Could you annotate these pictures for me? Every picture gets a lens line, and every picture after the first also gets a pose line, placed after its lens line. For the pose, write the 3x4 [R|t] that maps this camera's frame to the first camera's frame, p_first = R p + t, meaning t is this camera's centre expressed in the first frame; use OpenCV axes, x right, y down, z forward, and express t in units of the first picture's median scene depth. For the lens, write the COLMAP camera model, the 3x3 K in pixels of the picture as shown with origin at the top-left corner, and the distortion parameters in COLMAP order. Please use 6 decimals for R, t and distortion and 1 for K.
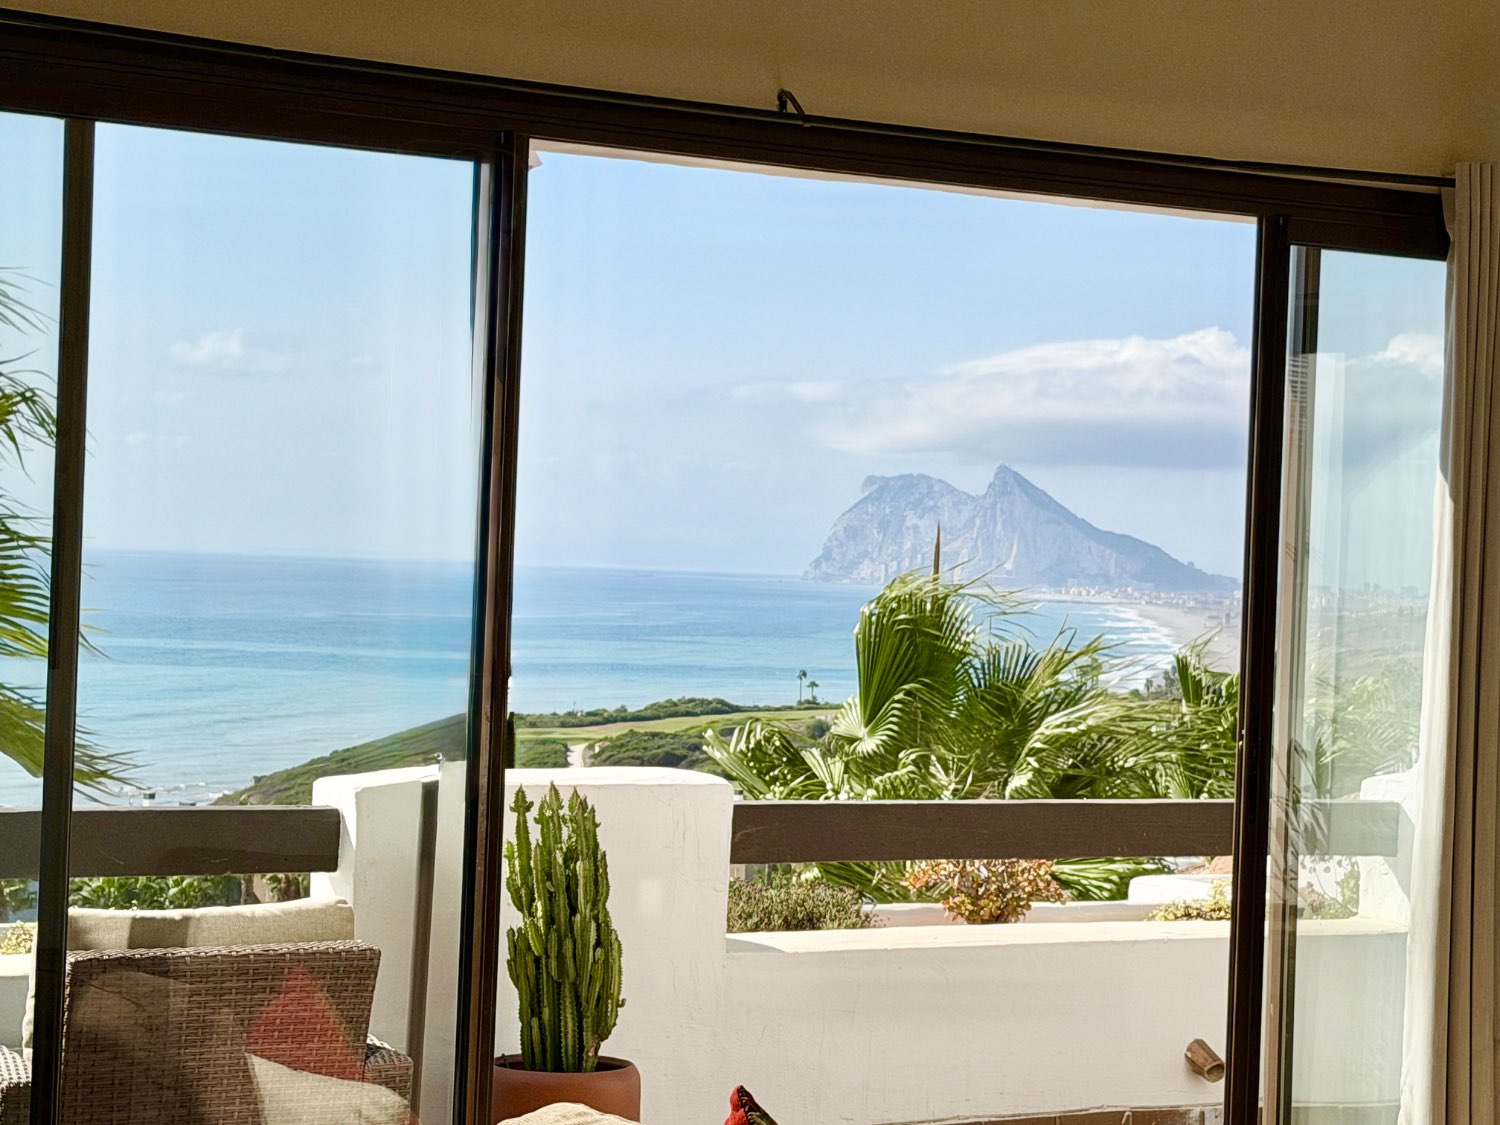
lens RADIAL K [[3512.1, 0, 750.0], [0, 3512.1, 562.5], [0, 0, 1]] dist [-0.048743, -0.076548]
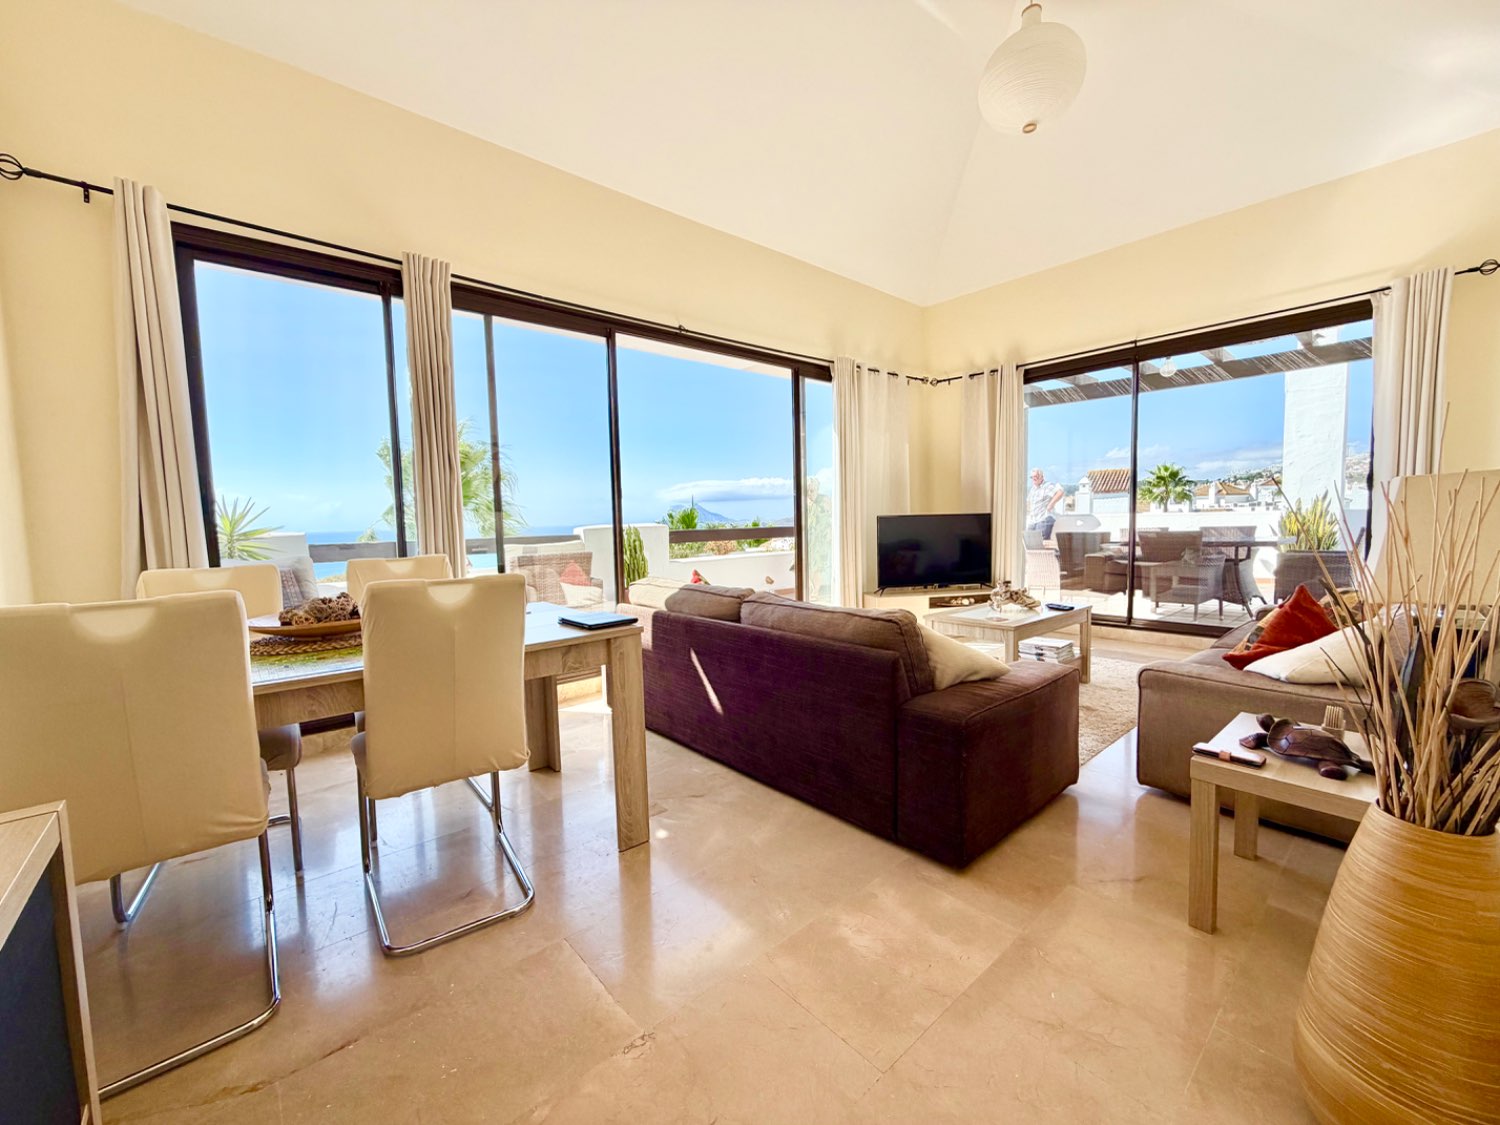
lens RADIAL K [[599.7, 0, 745.6], [0, 599.7, 563.3], [0, 0, 1]] dist [-0.000361, 0.000472]
pose [[0.986025, -0.073063, 0.149723, -0.028045], [0.061791, 0.994989, 0.078607, 0.060653], [-0.154716, -0.068257, 0.985598, 0.230944]]
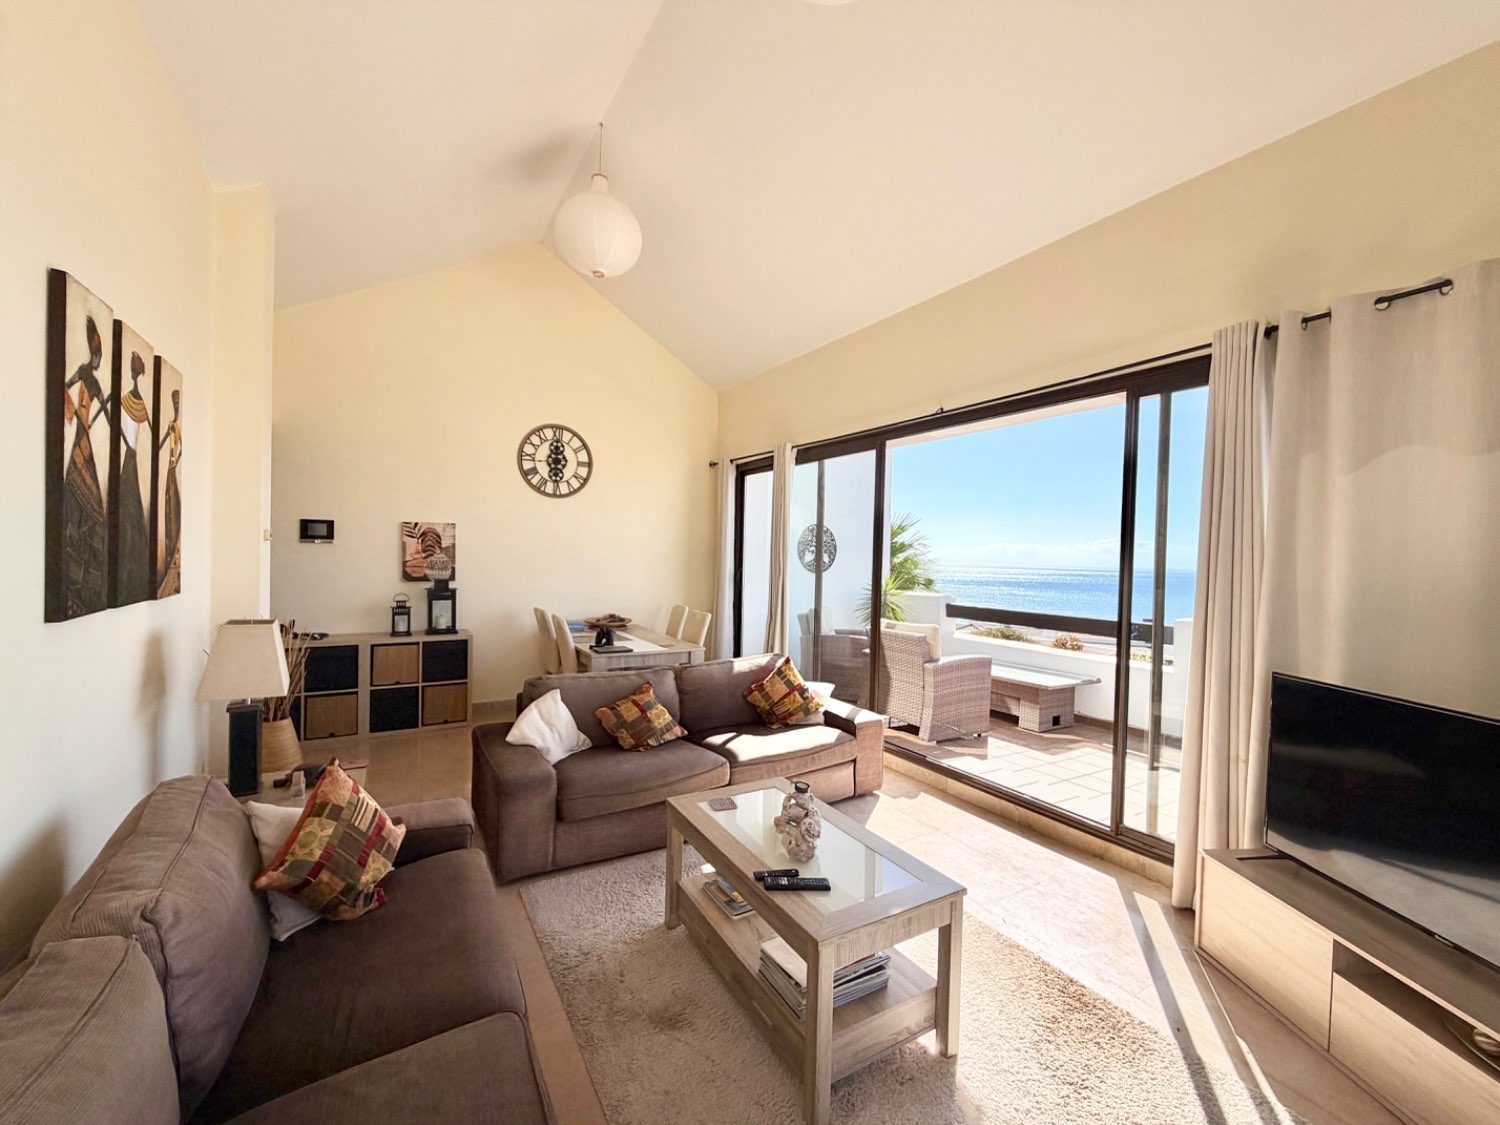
lens RADIAL K [[599.7, 0, 745.6], [0, 599.7, 563.3], [0, 0, 1]] dist [-0.000361, 0.000472]
pose [[-0.016690, -0.025723, -0.999530, 0.470028], [-0.025251, 0.999361, -0.025297, 0.034418], [0.999542, 0.024817, -0.017329, 0.605650]]
